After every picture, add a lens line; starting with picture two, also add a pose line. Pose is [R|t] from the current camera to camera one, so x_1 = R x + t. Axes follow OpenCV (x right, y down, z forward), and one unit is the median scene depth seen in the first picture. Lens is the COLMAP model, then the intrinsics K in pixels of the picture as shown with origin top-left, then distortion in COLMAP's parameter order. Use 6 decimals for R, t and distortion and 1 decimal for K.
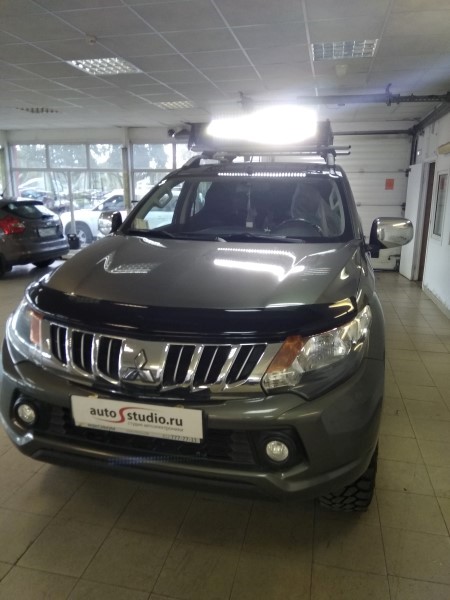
lens RADIAL K [[465.7, 0, 225.0], [0, 465.7, 300.0], [0, 0, 1]] dist [0.059298, -0.076482]
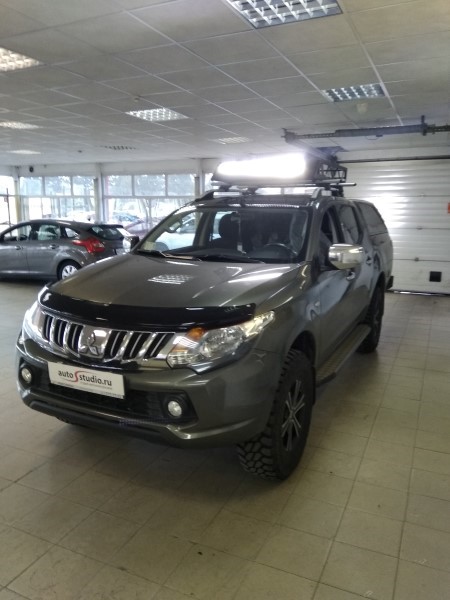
lens RADIAL K [[465.7, 0, 225.0], [0, 465.7, 300.0], [0, 0, 1]] dist [0.059298, -0.076482]
pose [[0.979406, 0.035040, -0.198839, 0.455292], [-0.043727, 0.998264, -0.039464, 0.039418], [0.197111, 0.047345, 0.979237, -0.309764]]
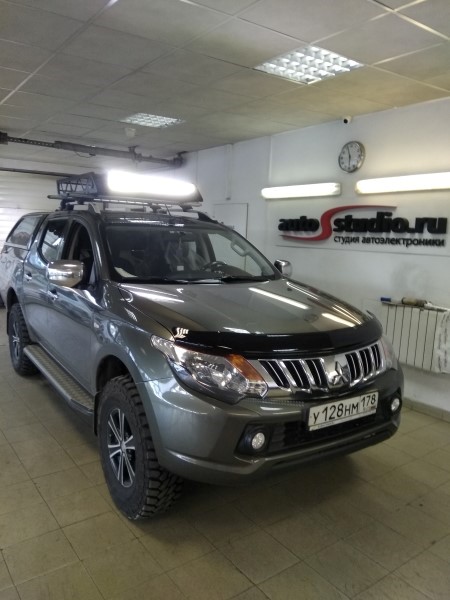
lens RADIAL K [[465.7, 0, 225.0], [0, 465.7, 300.0], [0, 0, 1]] dist [0.059298, -0.076482]
pose [[0.654848, -0.094249, 0.749861, -1.308211], [0.142424, 0.989806, 0.000030, -0.115963], [-0.742219, 0.106779, 0.661596, 0.257572]]
